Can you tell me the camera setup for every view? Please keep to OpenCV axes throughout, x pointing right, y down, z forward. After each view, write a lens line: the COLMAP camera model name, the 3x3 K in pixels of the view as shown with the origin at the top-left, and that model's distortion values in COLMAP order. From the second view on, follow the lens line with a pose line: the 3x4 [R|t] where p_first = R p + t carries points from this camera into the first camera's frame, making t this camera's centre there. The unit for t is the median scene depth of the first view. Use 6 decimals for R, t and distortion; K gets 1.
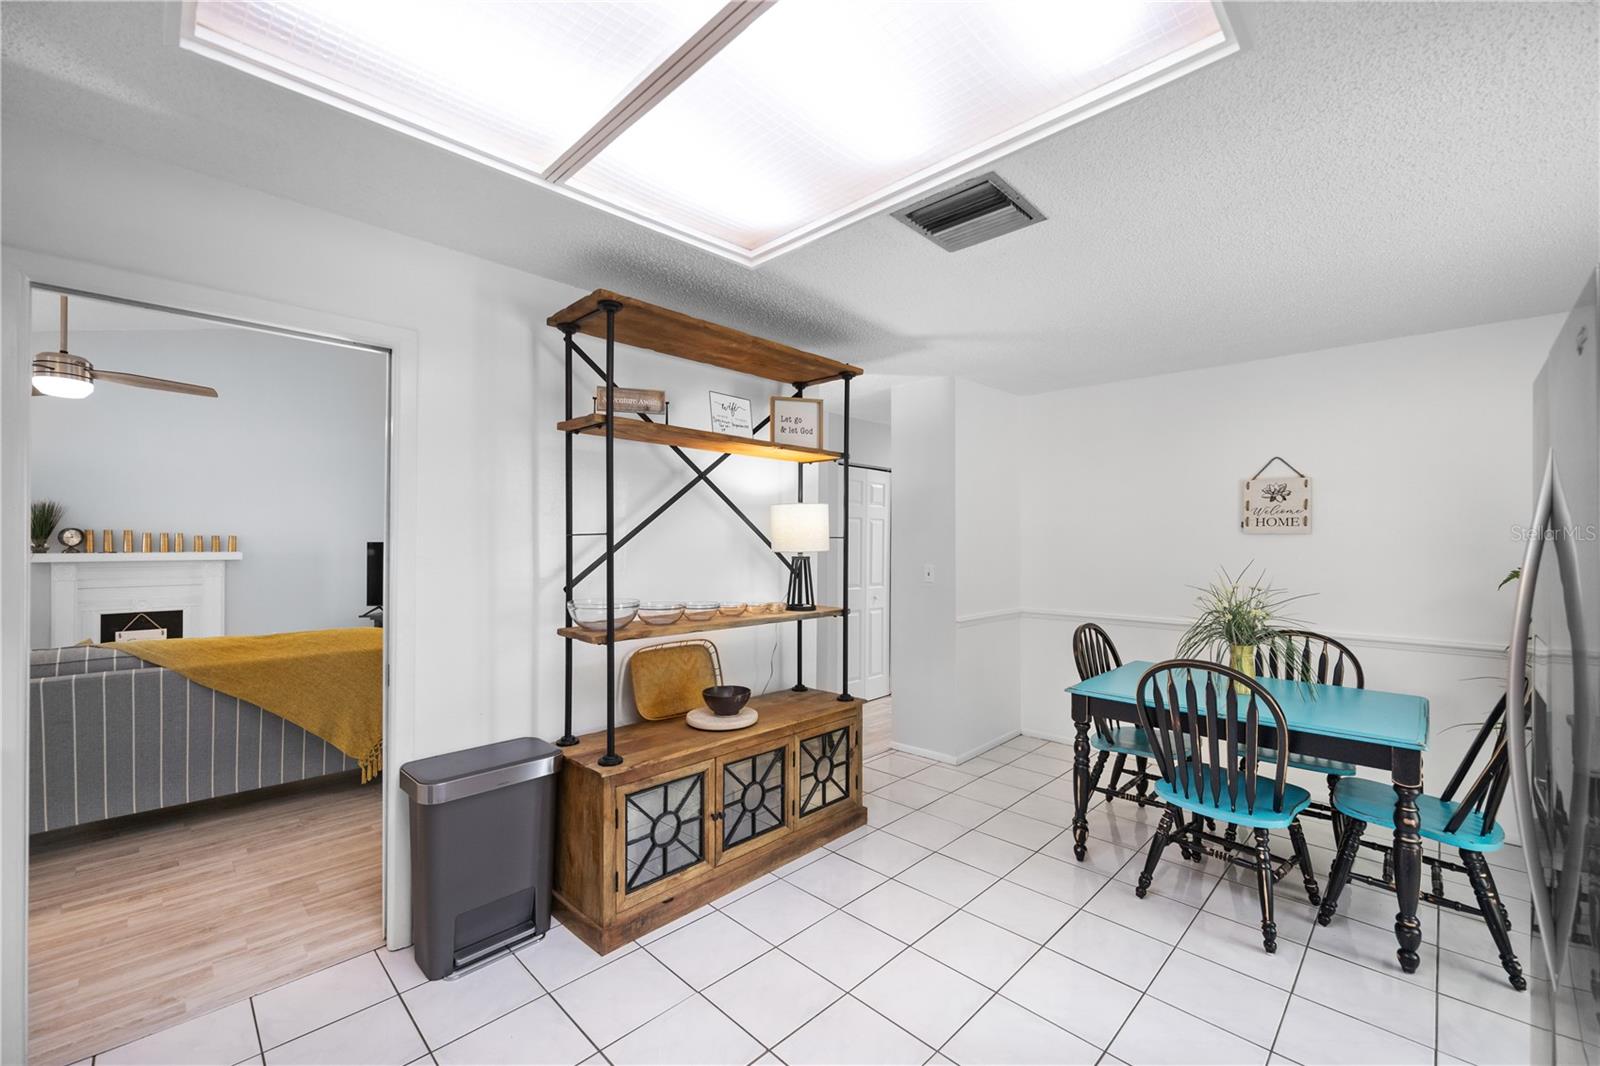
lens RADIAL K [[655.2, 0, 800.0], [0, 655.2, 533.0], [0, 0, 1]] dist [-0.000136, 0.000044]
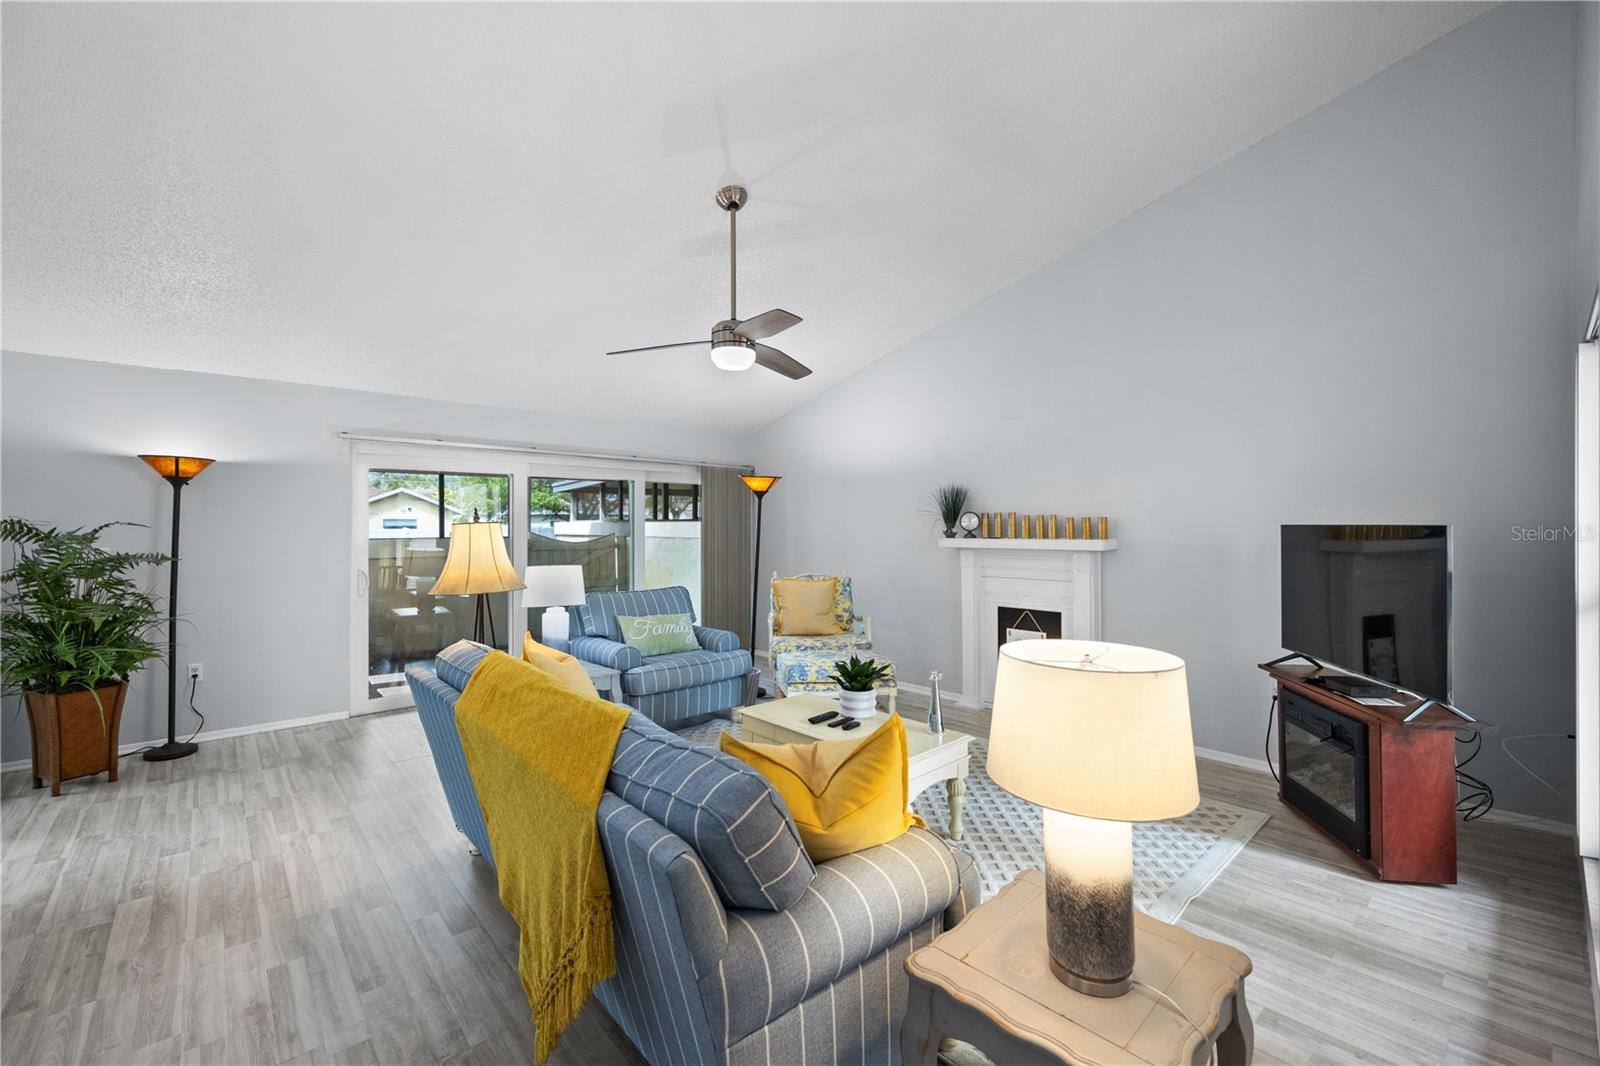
lens RADIAL K [[658.8, 0, 805.0], [0, 658.8, 524.5], [0, 0, 1]] dist [-0.000362, -0.000114]
pose [[-0.053555, -0.006242, -0.998545, -0.142811], [0.015832, 0.999849, -0.007099, 0.013304], [0.998439, -0.016189, -0.053448, 0.778910]]
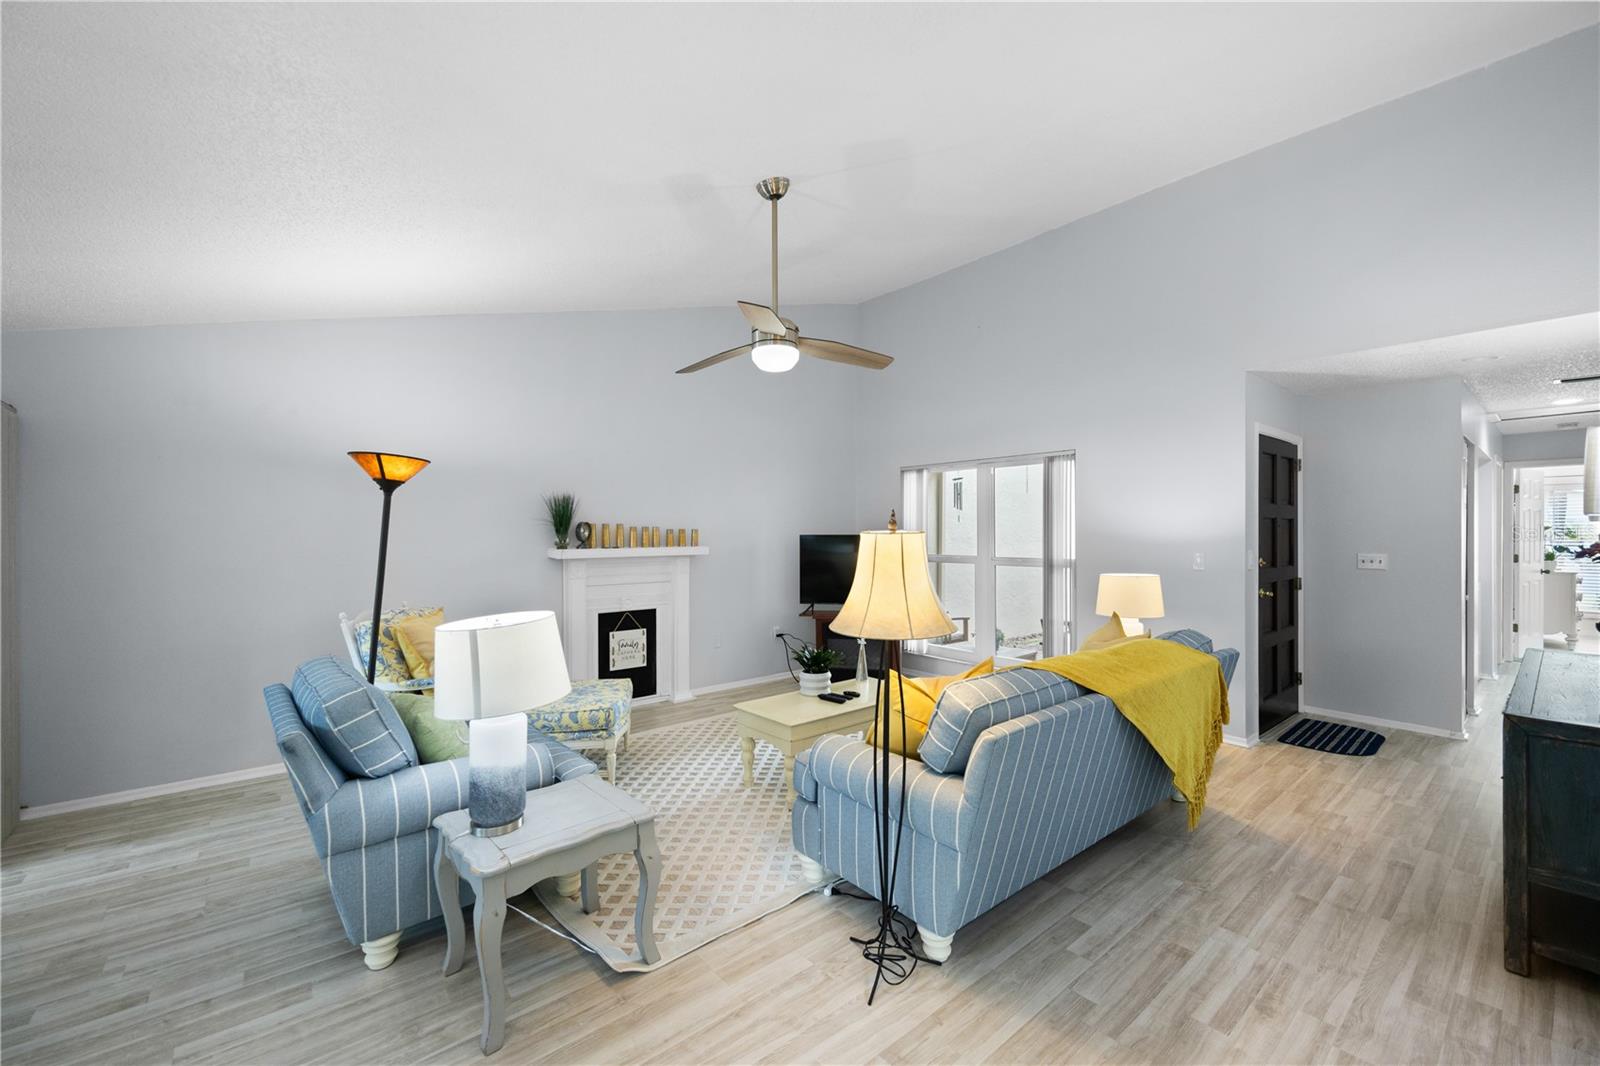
lens RADIAL K [[646.1, 0, 800.0], [0, 646.1, 533.0], [0, 0, 1]] dist [0.000572, 0.000097]
pose [[0.995332, -0.010049, -0.095985, -0.684341], [0.011074, 0.999887, 0.010156, 0.002058], [0.095872, -0.011171, 0.995331, 0.106246]]
